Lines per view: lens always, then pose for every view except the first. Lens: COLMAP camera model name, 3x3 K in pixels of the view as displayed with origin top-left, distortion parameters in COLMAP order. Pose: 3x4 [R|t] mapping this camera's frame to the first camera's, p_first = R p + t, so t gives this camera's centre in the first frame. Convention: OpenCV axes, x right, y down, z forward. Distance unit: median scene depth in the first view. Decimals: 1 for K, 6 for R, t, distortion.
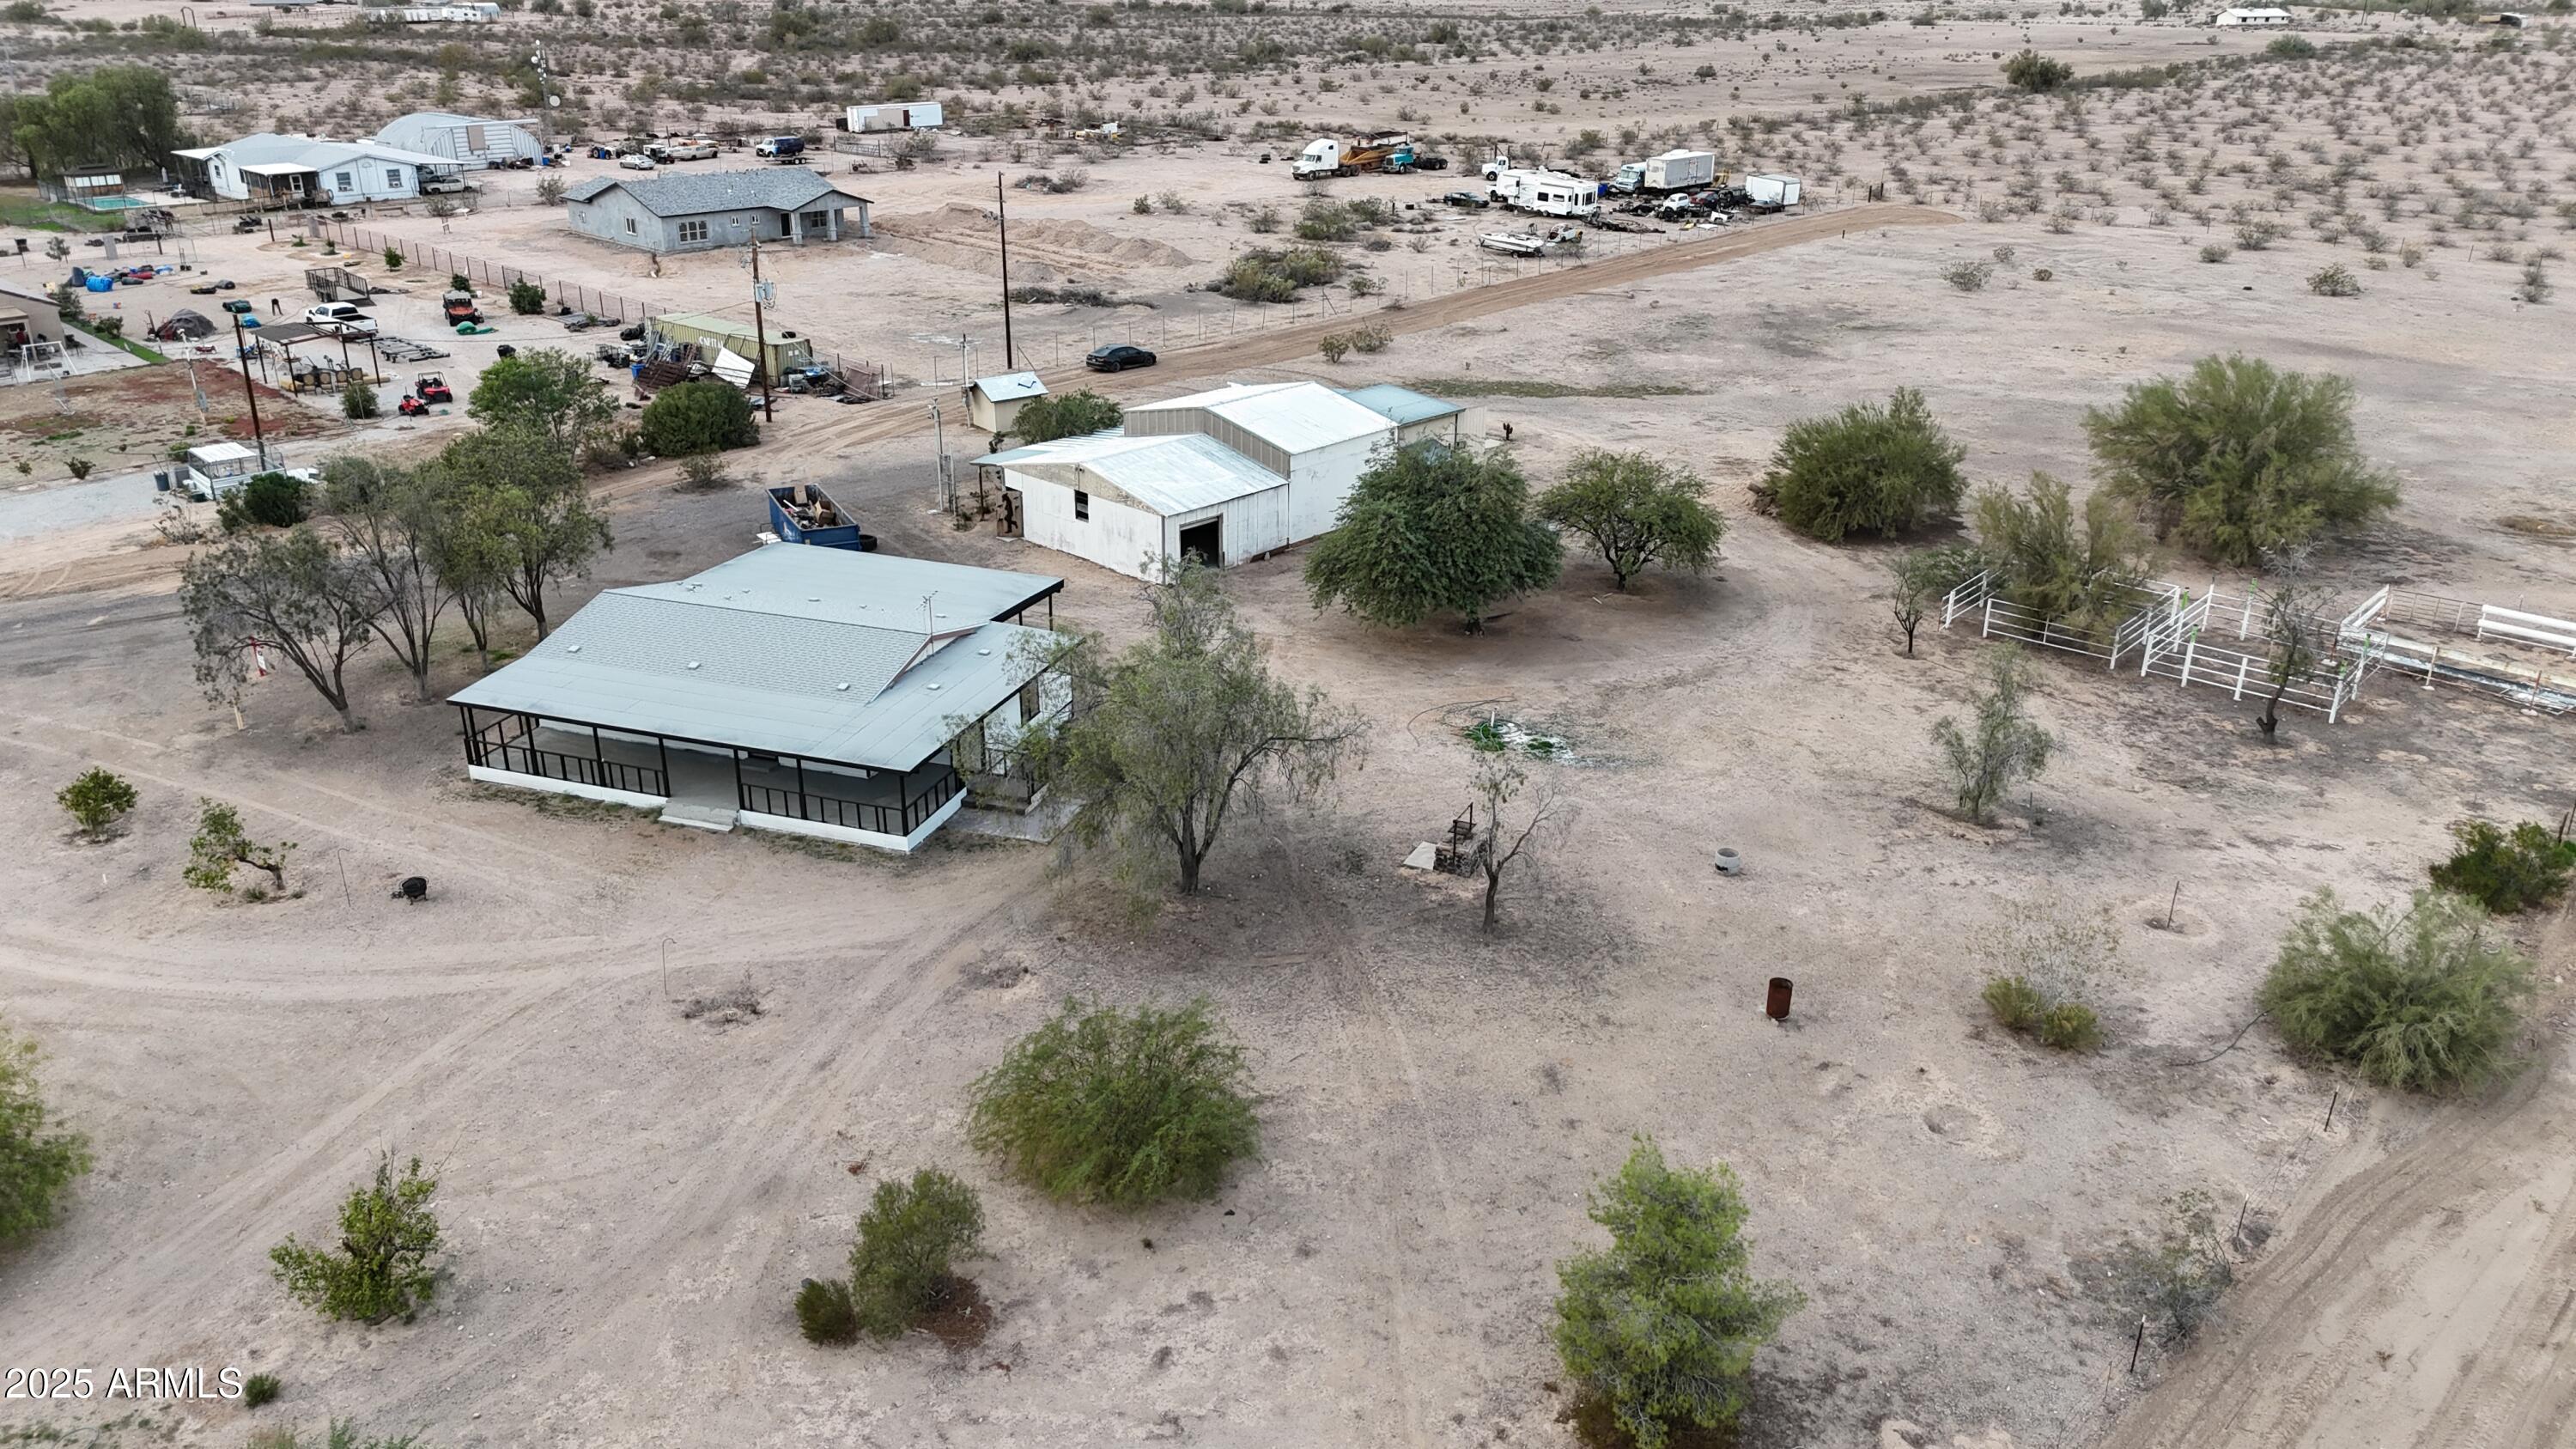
lens RADIAL K [[1895.0, 0, 1299.2], [0, 1895.0, 710.7], [0, 0, 1]] dist [0.065031, -0.047036]
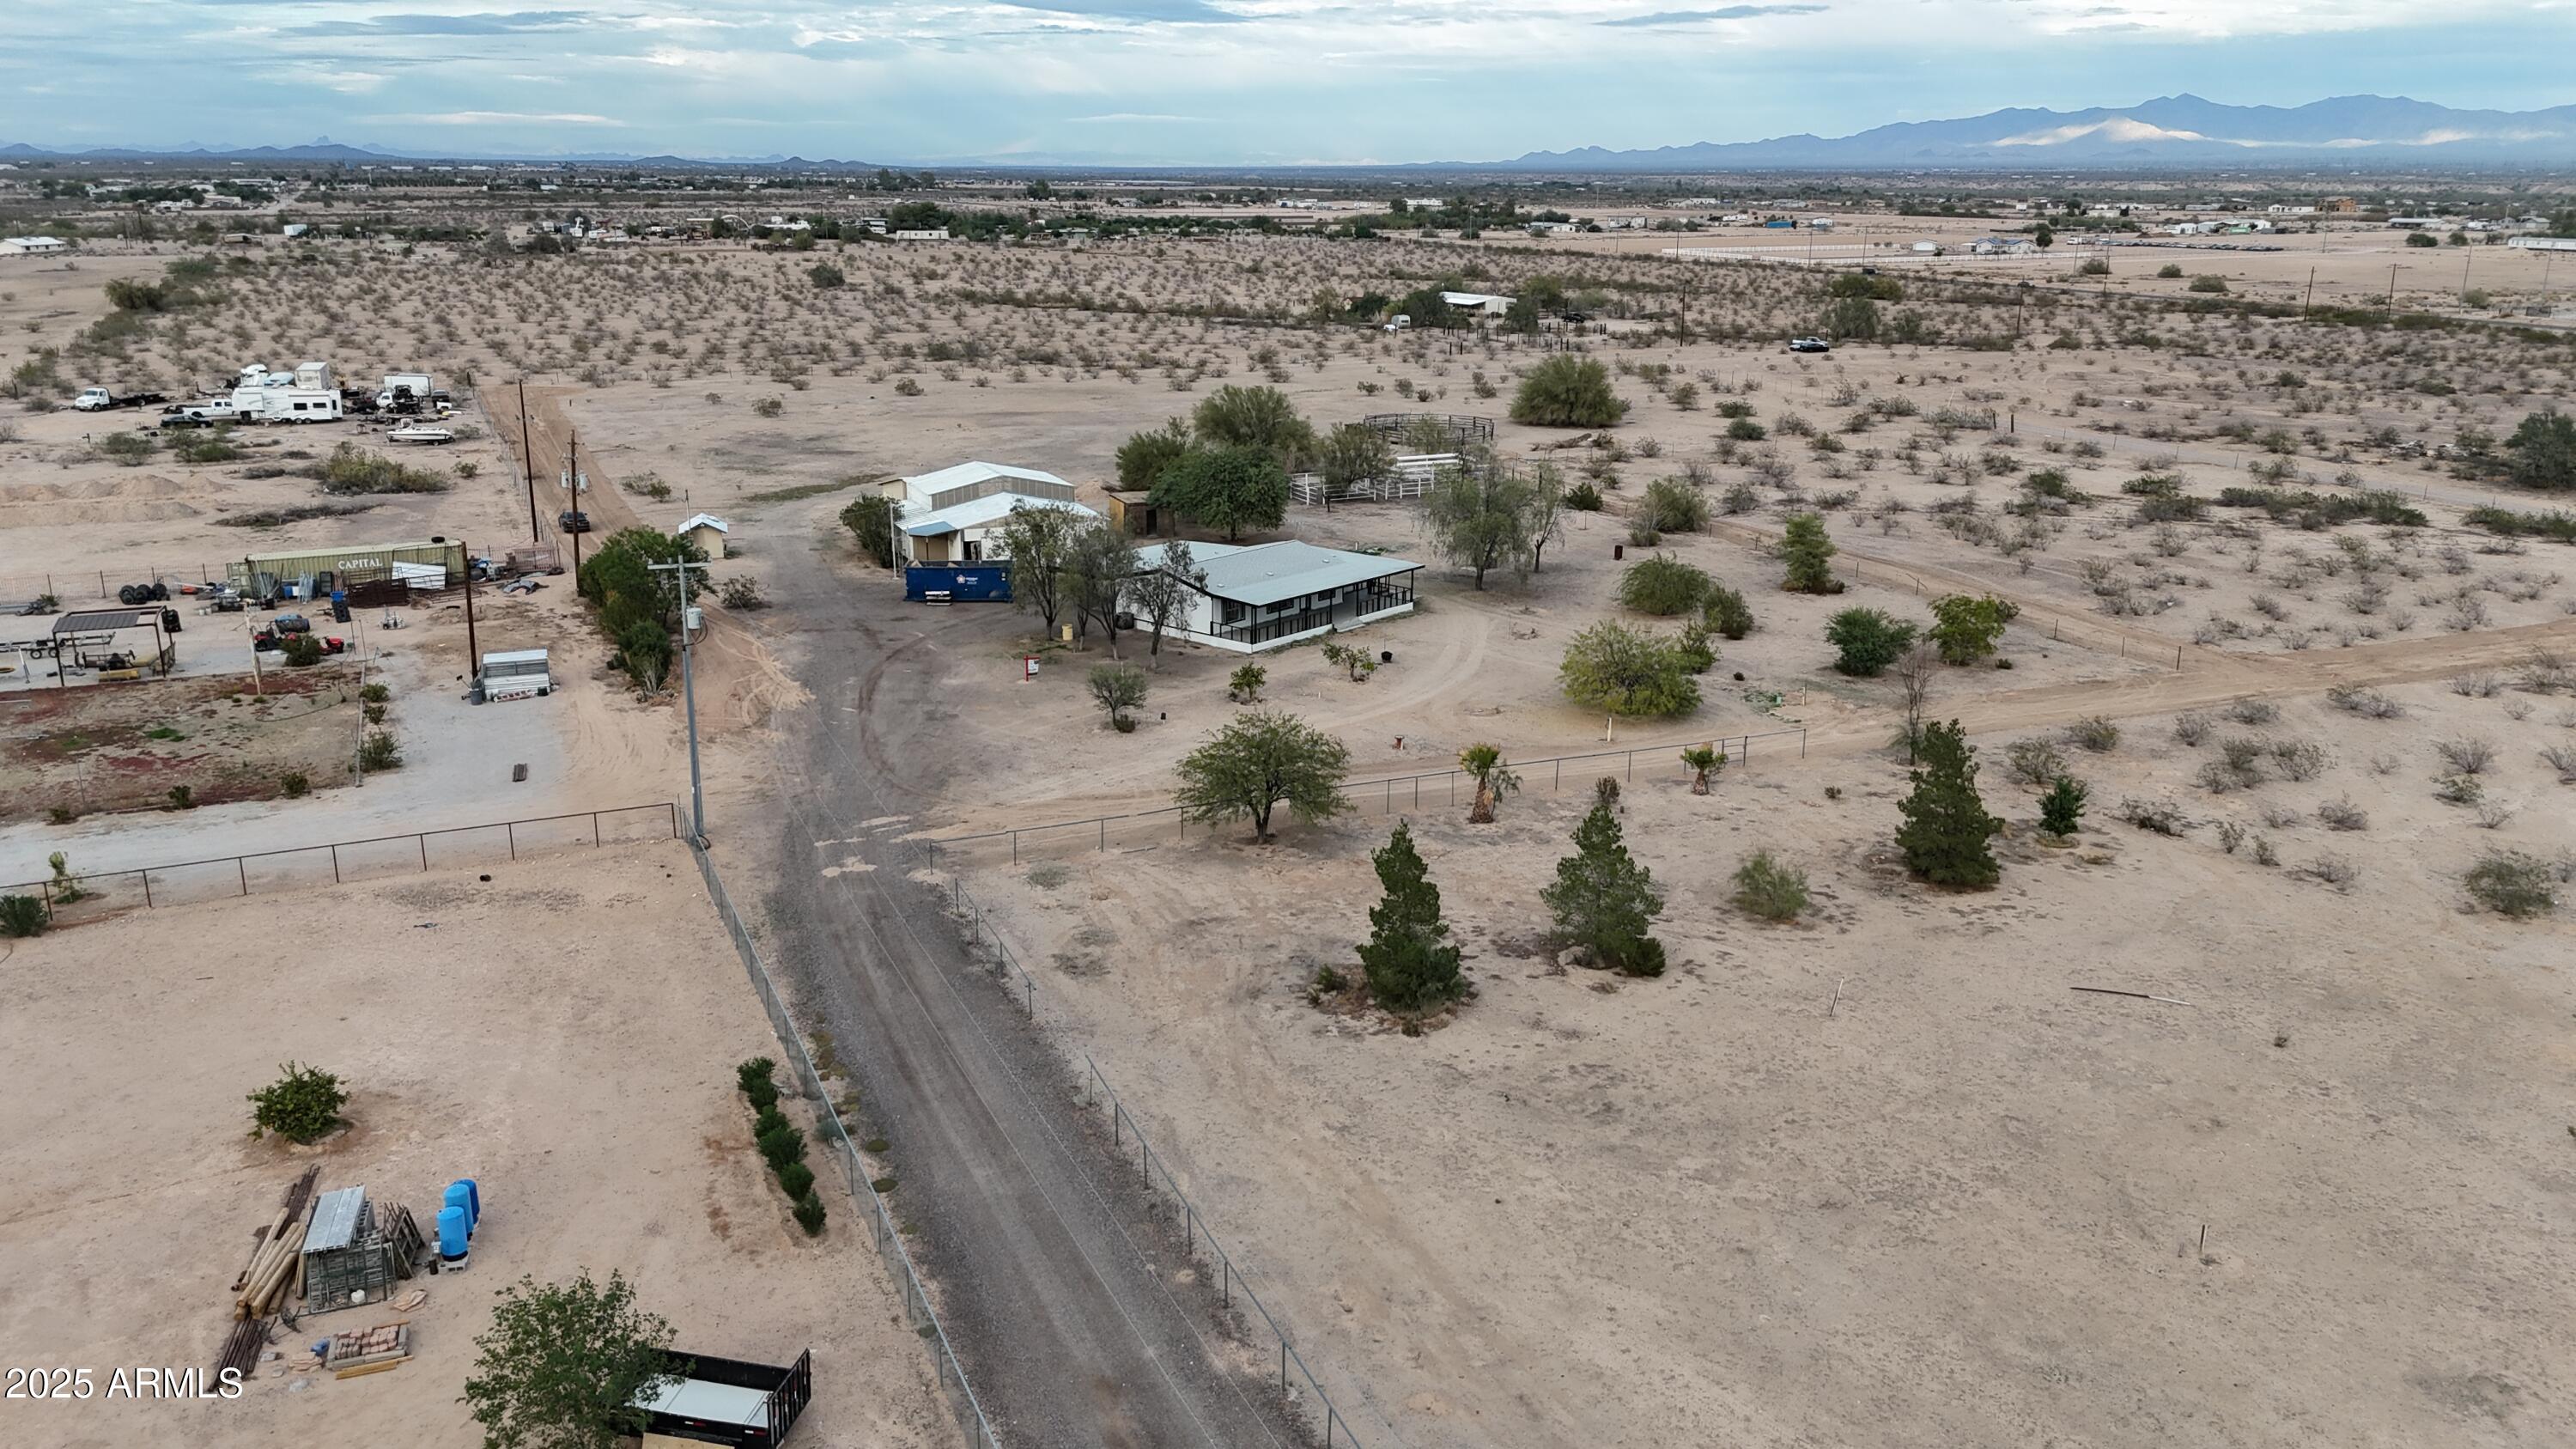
lens RADIAL K [[1885.6, 0, 1288.0], [0, 1885.6, 724.5], [0, 0, 1]] dist [0.106689, -0.136232]
pose [[0.378134, -0.263218, 0.887542, -1.466807], [0.348845, 0.928568, 0.126761, -0.084944], [-0.857509, 0.261682, 0.442945, 0.136154]]
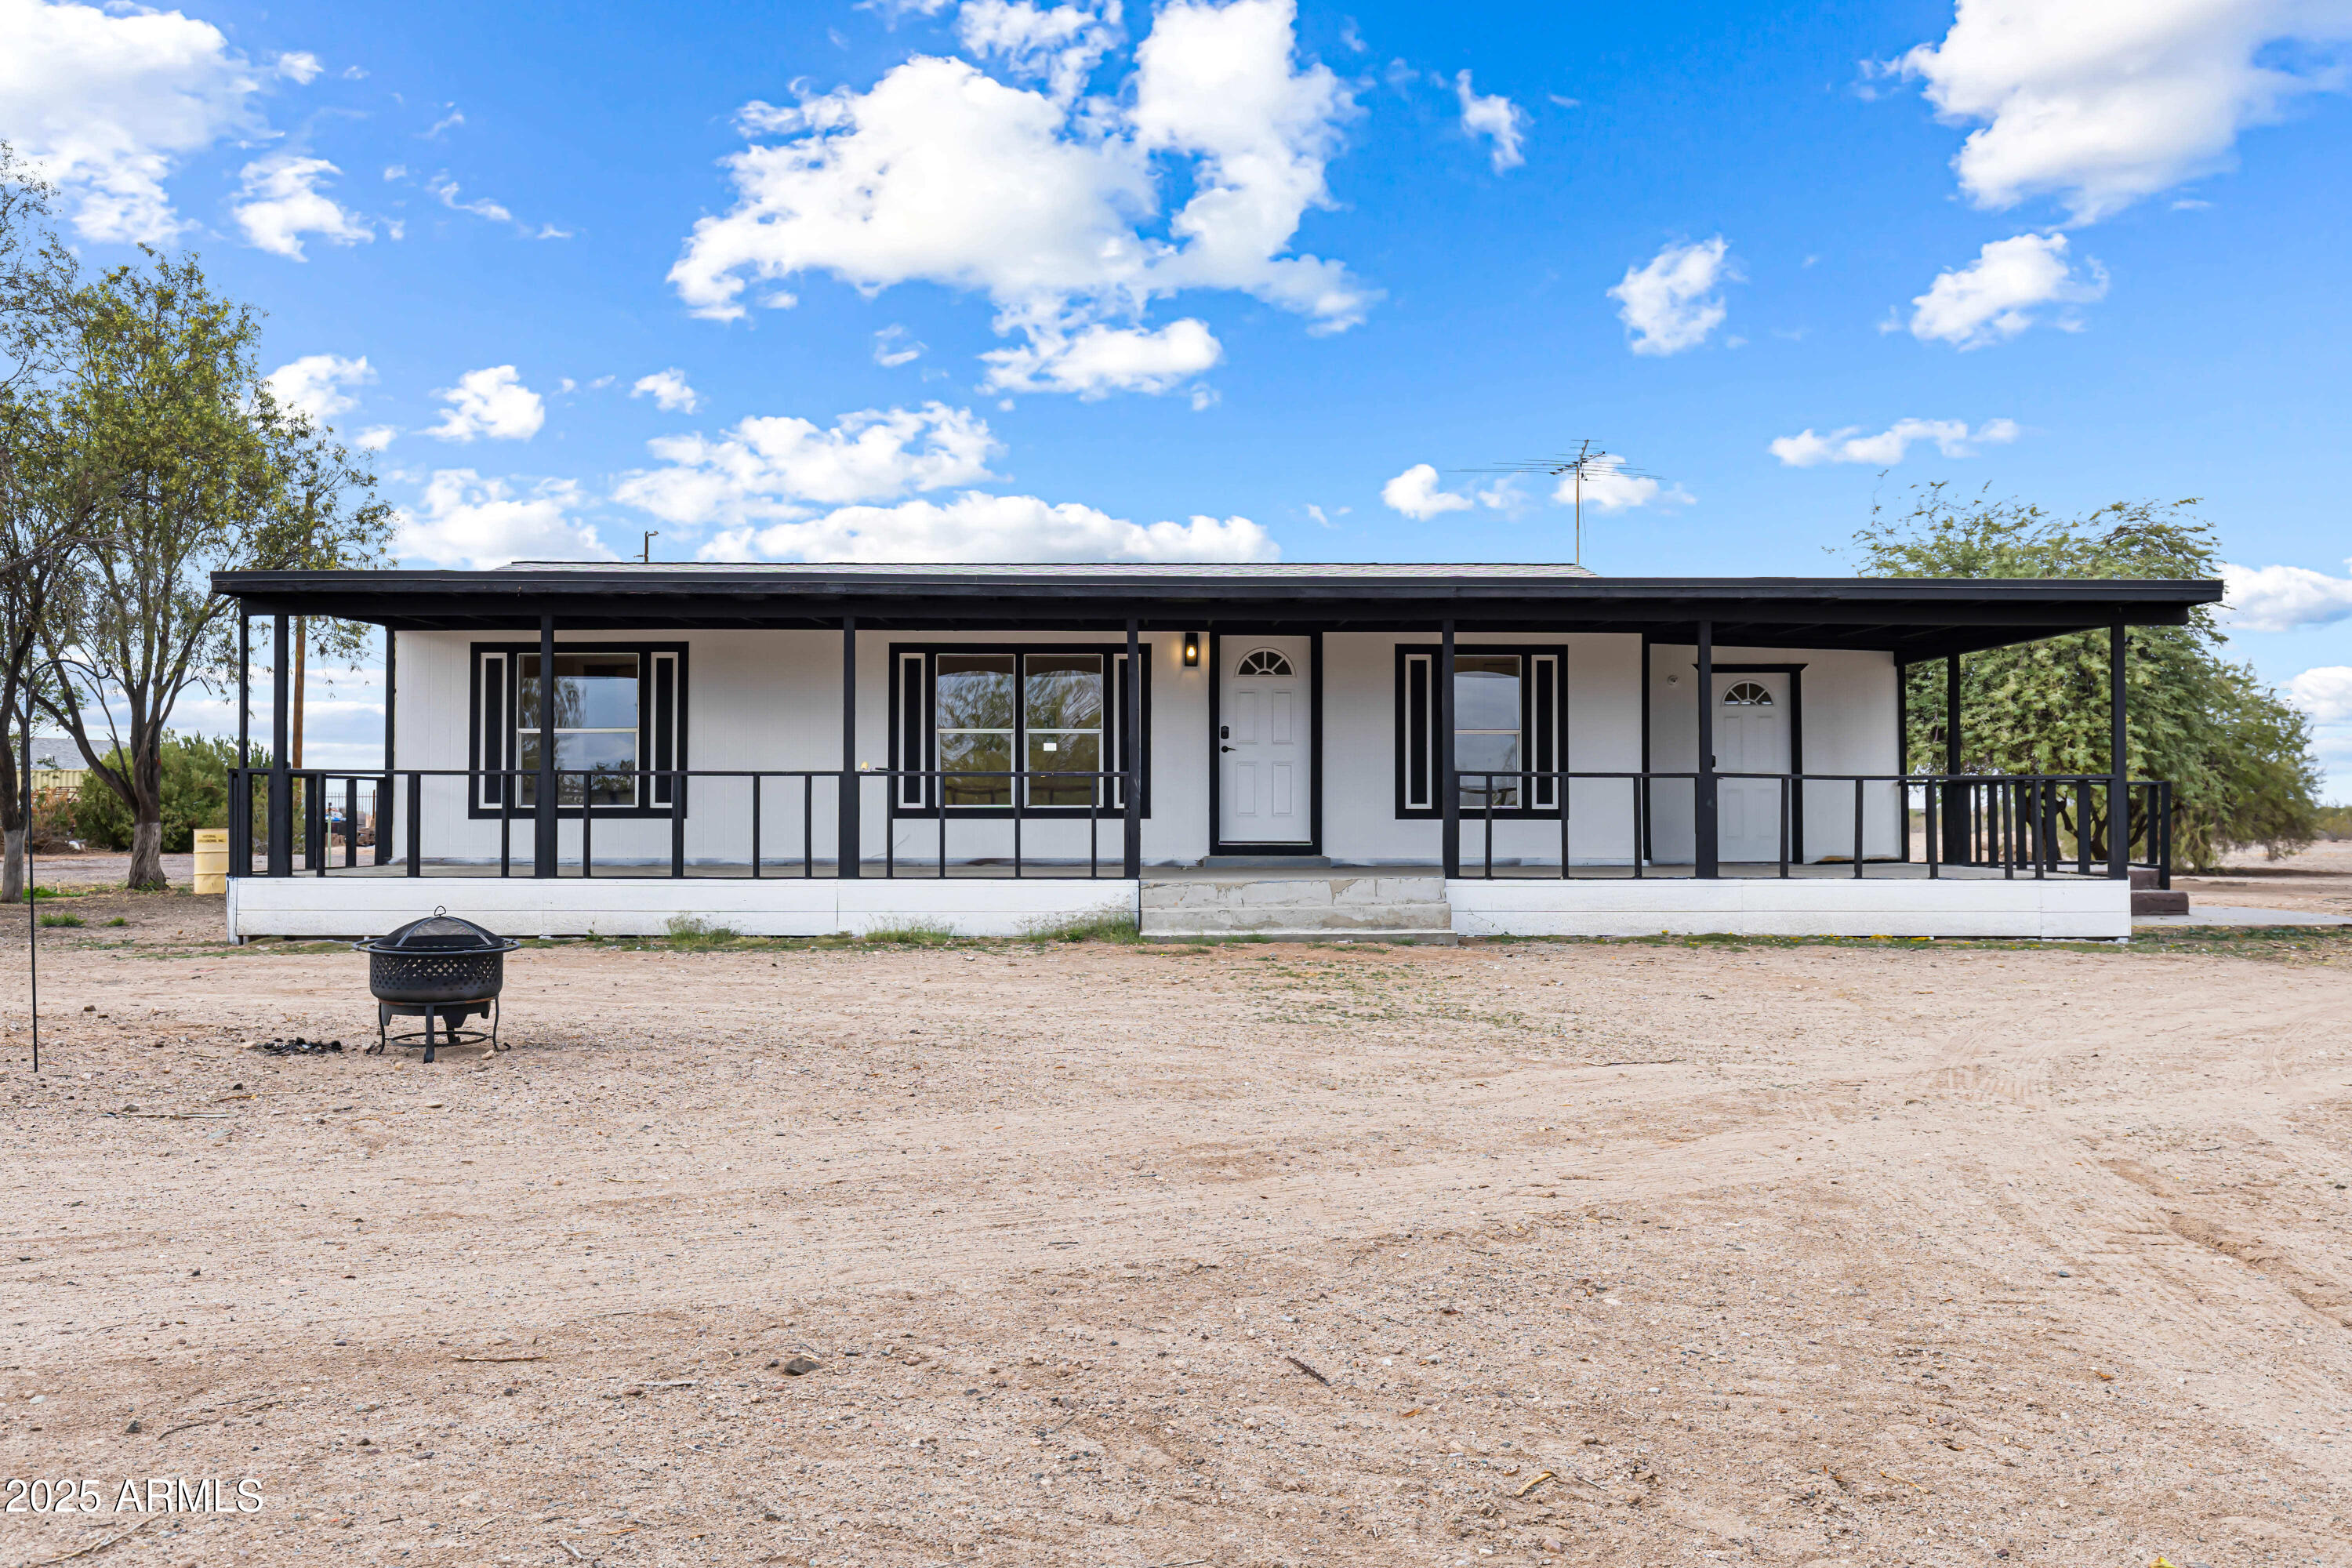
lens RADIAL K [[2027.9, 0, 1176.0], [0, 2027.9, 784.0], [0, 0, 1]] dist [0.005565, 0.000759]
pose [[0.939857, 0.002321, 0.341560, -0.292835], [0.134485, 0.916691, -0.376285, 0.097545], [-0.313979, 0.399589, 0.861247, 0.518315]]
